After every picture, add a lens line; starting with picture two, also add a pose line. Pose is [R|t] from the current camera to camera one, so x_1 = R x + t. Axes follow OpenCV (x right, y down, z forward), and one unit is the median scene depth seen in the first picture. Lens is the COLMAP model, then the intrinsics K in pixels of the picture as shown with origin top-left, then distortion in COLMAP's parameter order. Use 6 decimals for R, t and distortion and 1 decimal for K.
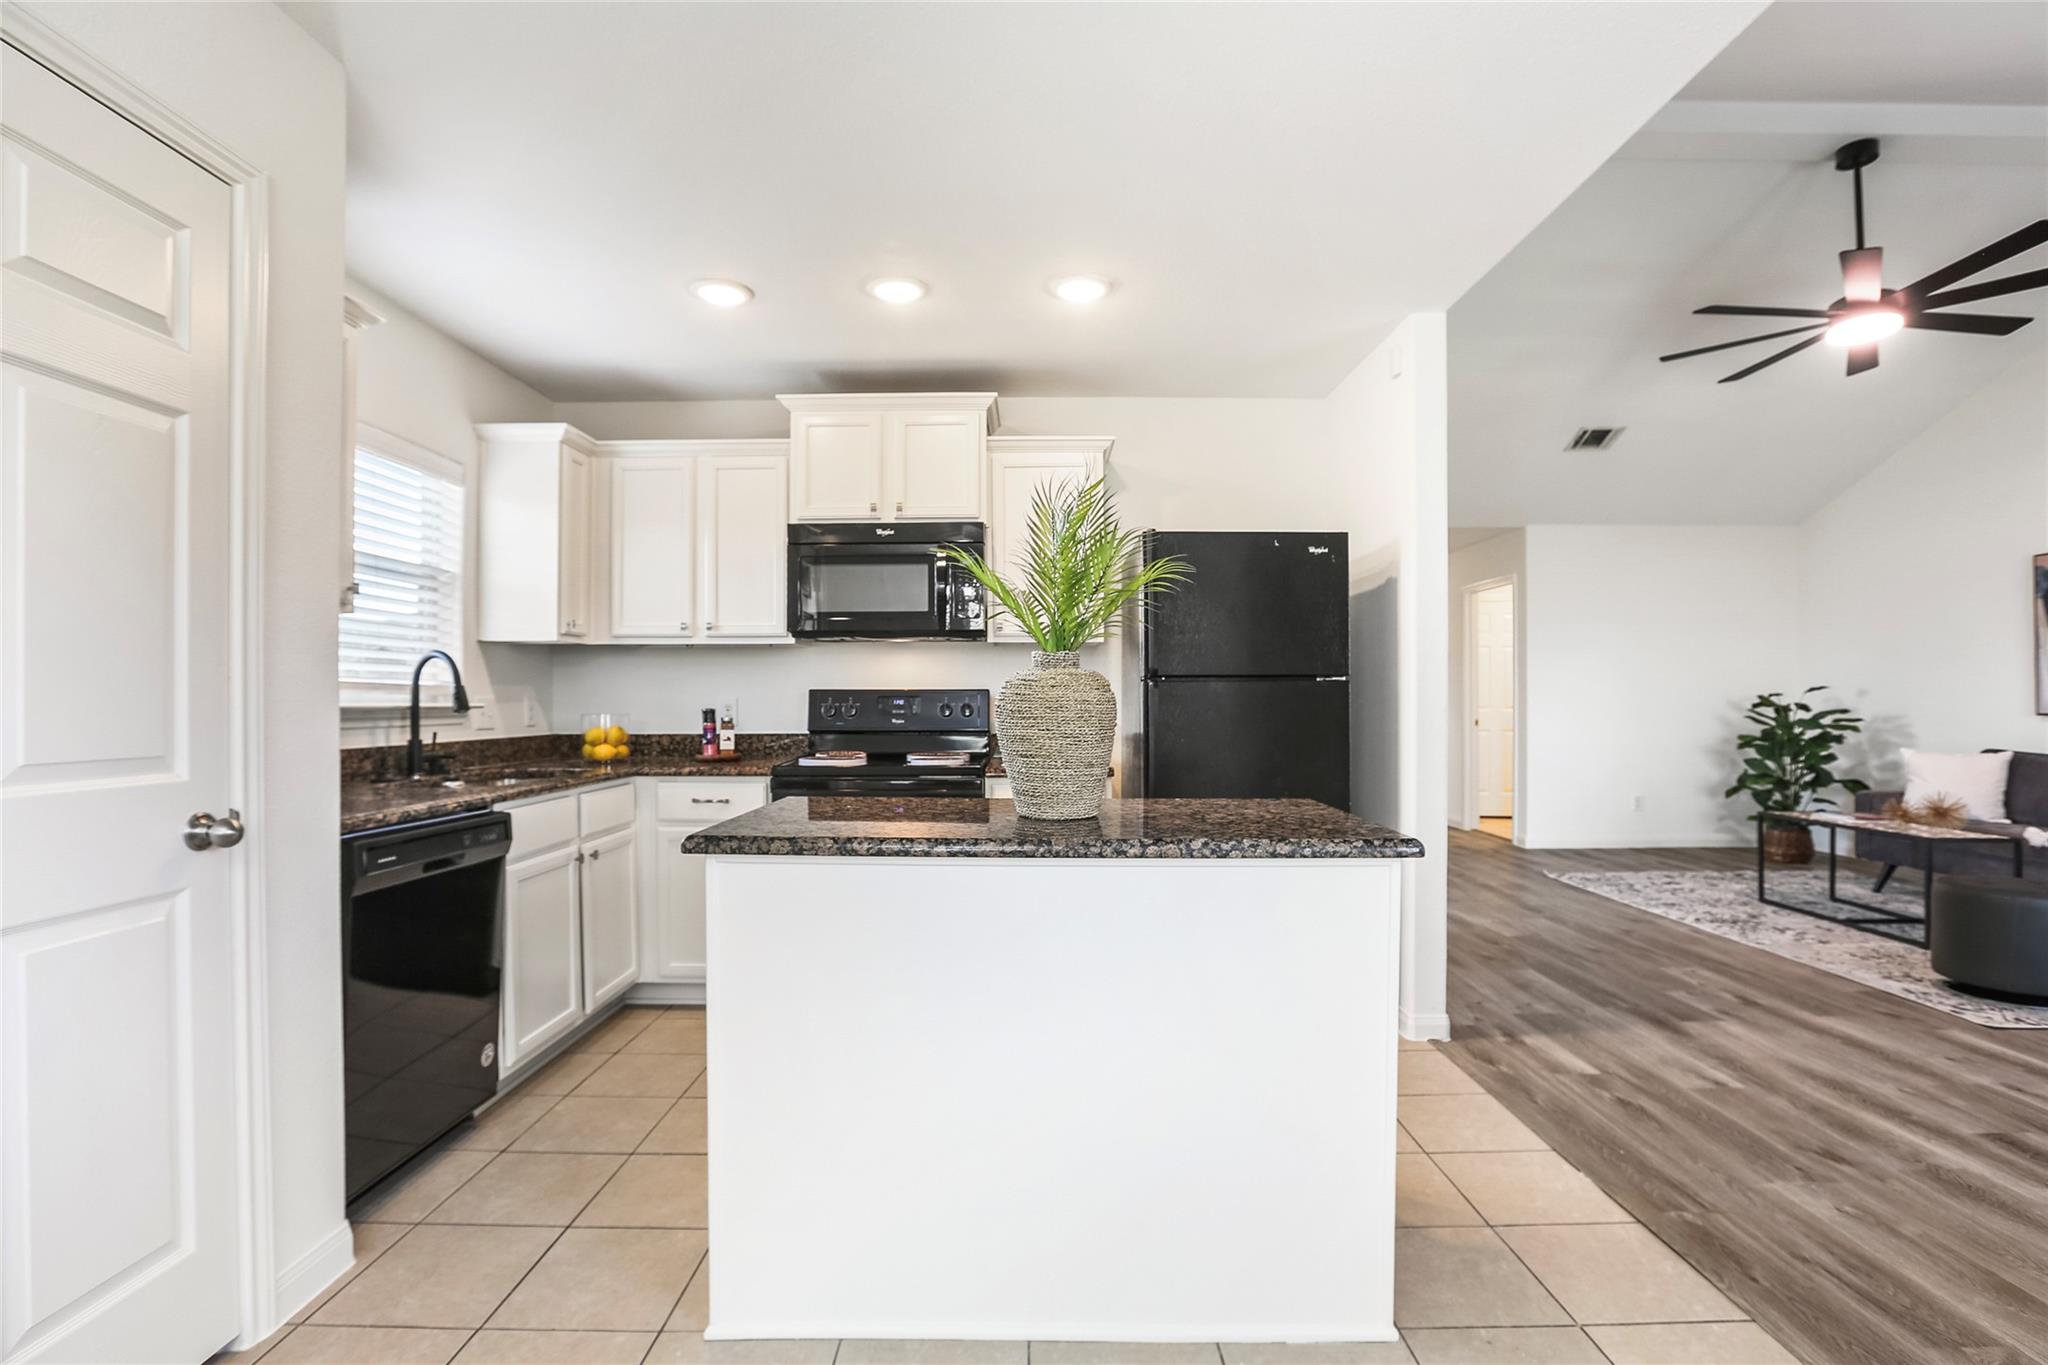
lens RADIAL K [[936.6, 0, 1041.3], [0, 936.6, 701.5], [0, 0, 1]] dist [-0.038122, 0.010475]
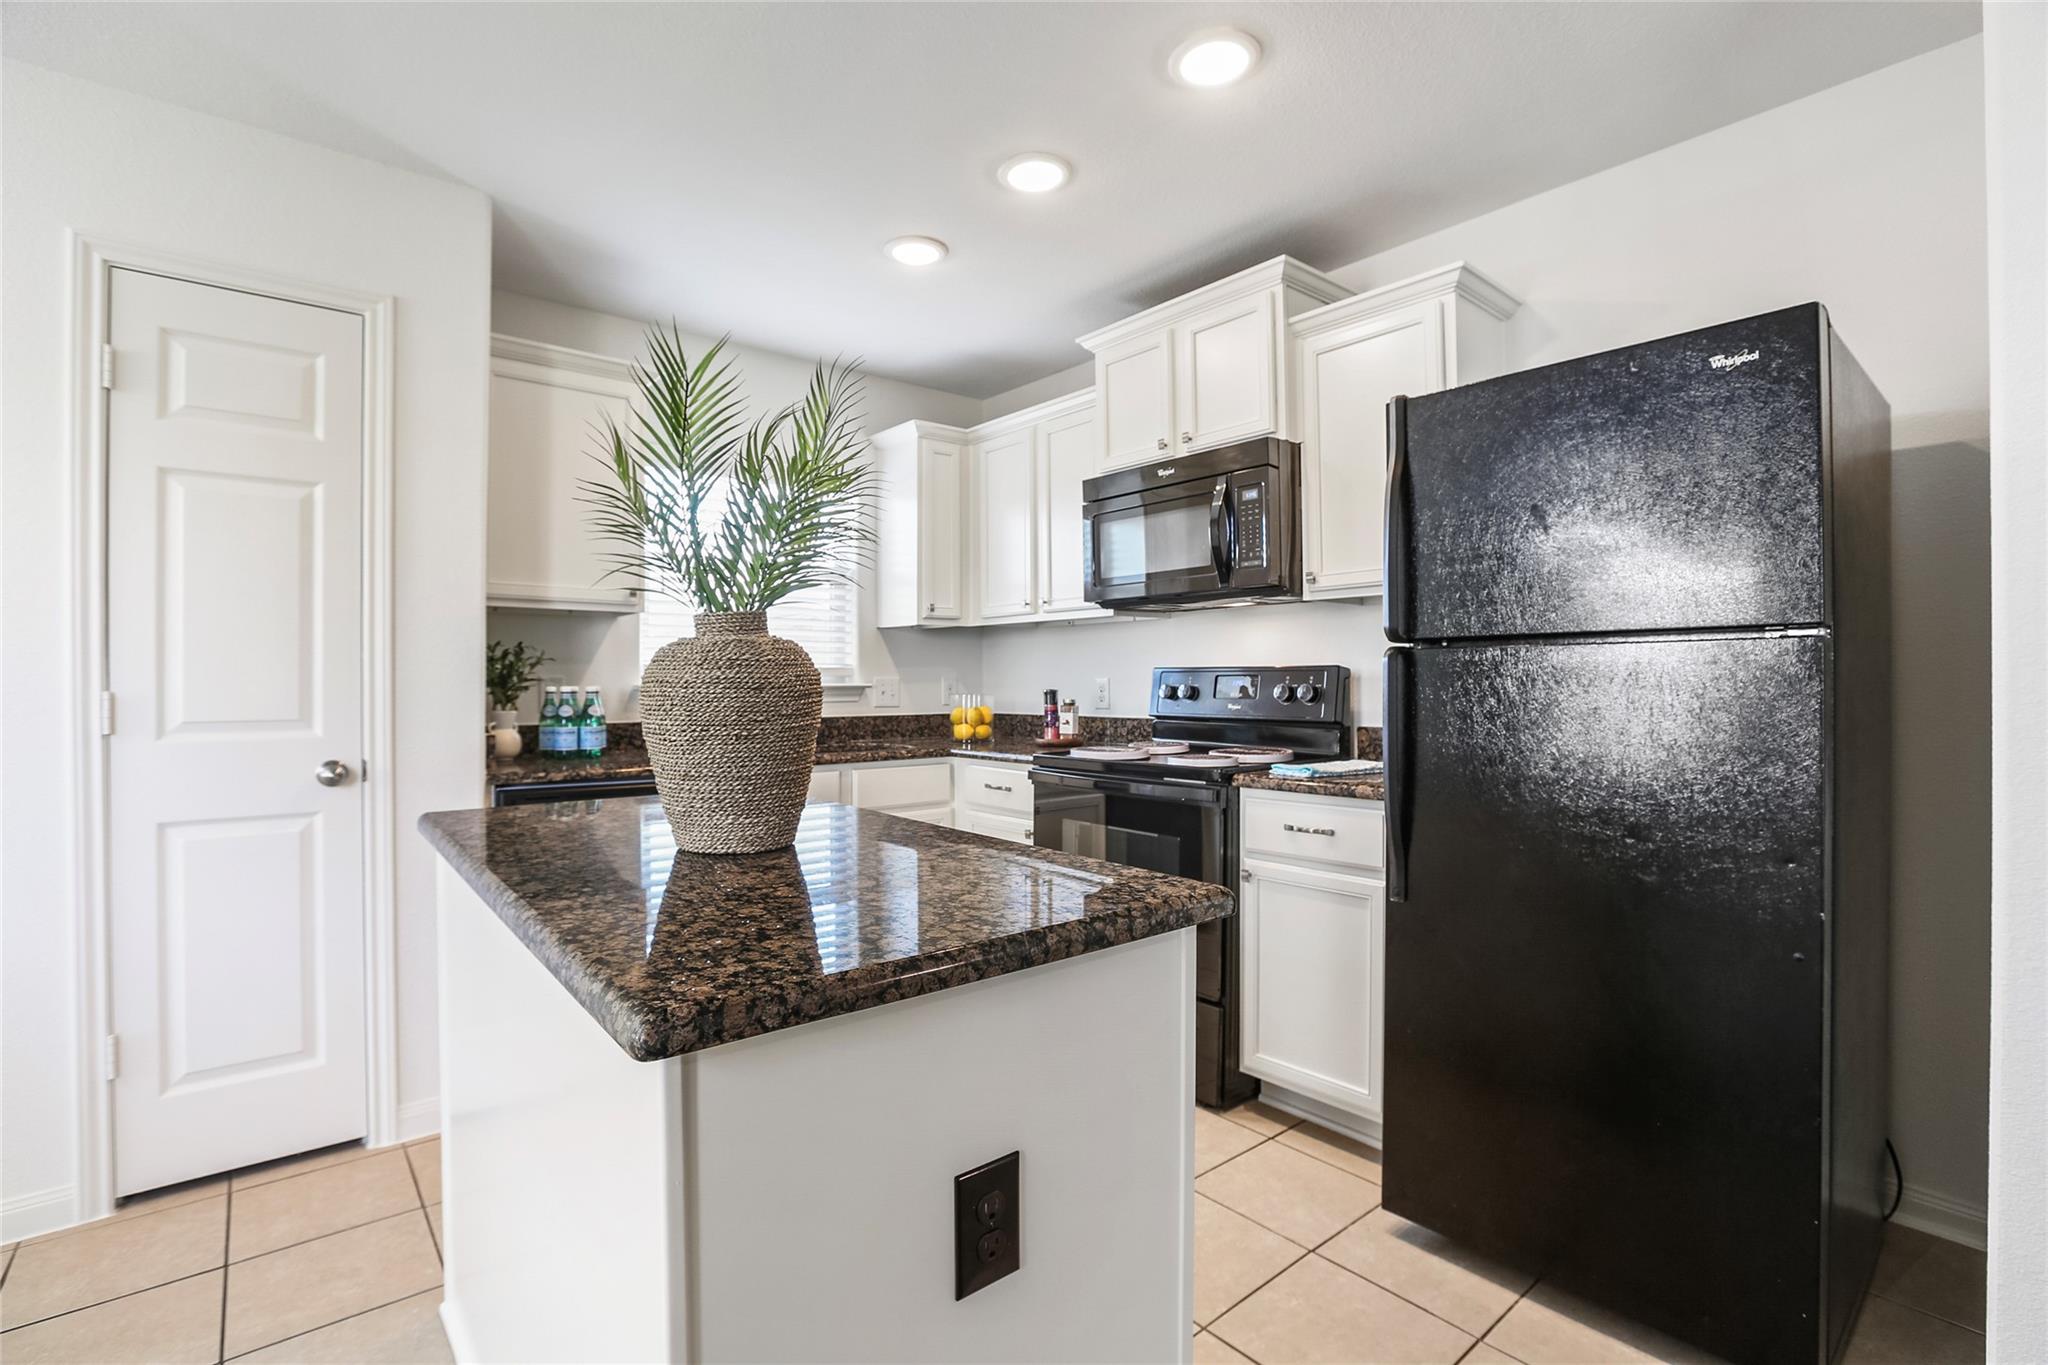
lens RADIAL K [[937.0, 0, 1023.2], [0, 937.0, 680.9], [0, 0, 1]] dist [-0.057018, 0.017668]
pose [[0.639313, 0.001728, -0.768945, 0.361396], [-0.001630, 0.999998, 0.000892, -0.001995], [0.768945, 0.000683, 0.639315, 0.381626]]
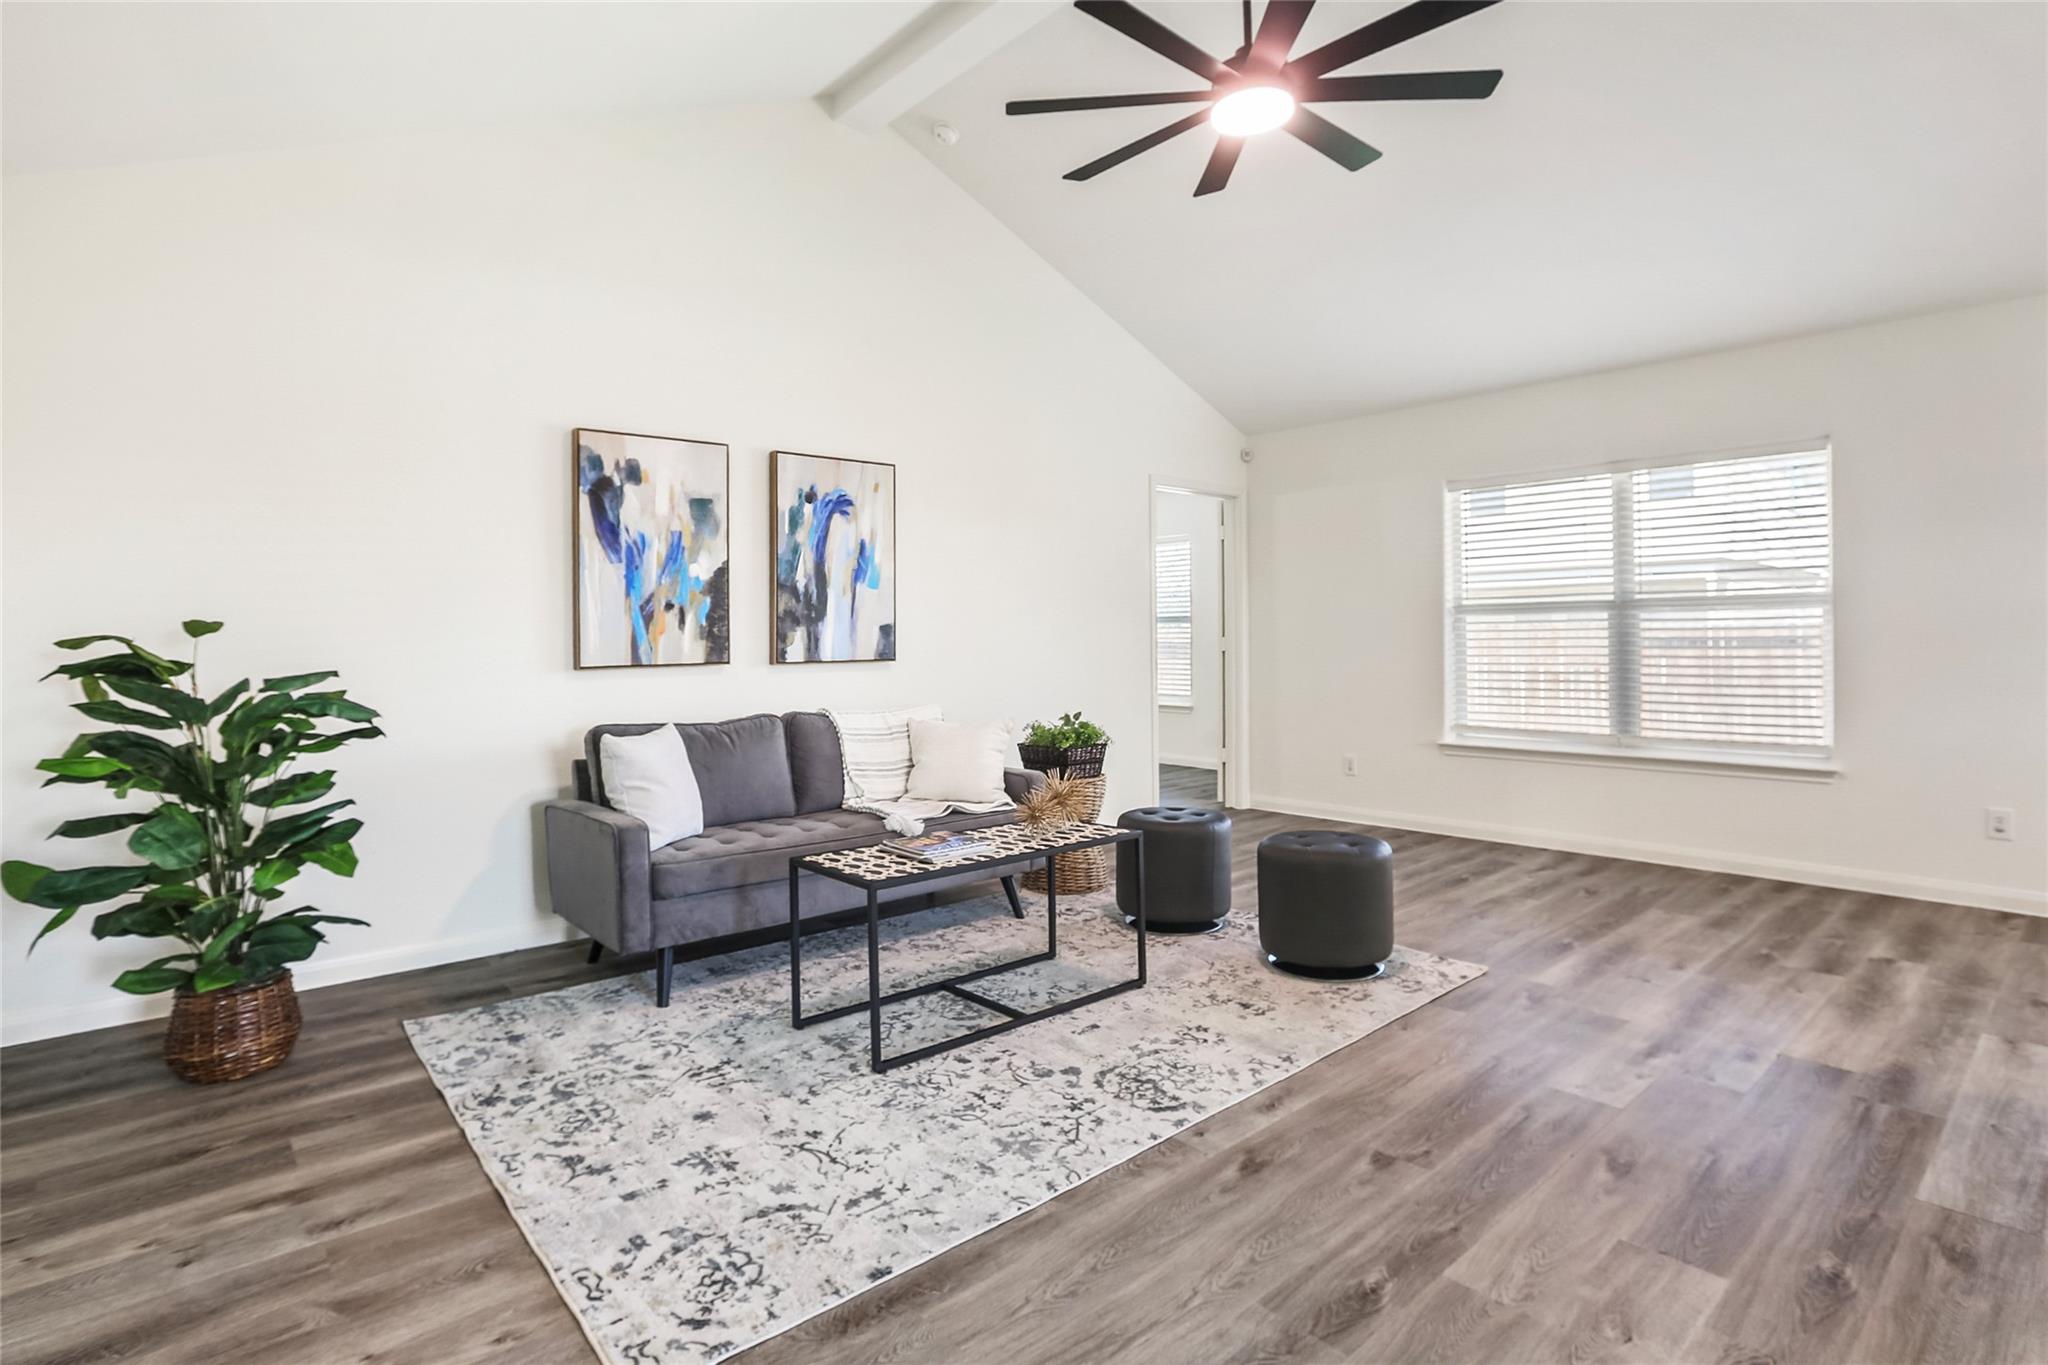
lens RADIAL K [[1028.7, 0, 997.7], [0, 1028.7, 629.5], [0, 0, 1]] dist [-0.055881, 0.015932]
pose [[-0.648839, 0.013643, 0.760803, 0.477033], [0.014550, 0.999879, -0.005522, -0.008299], [-0.760787, 0.007487, -0.648959, 1.803708]]
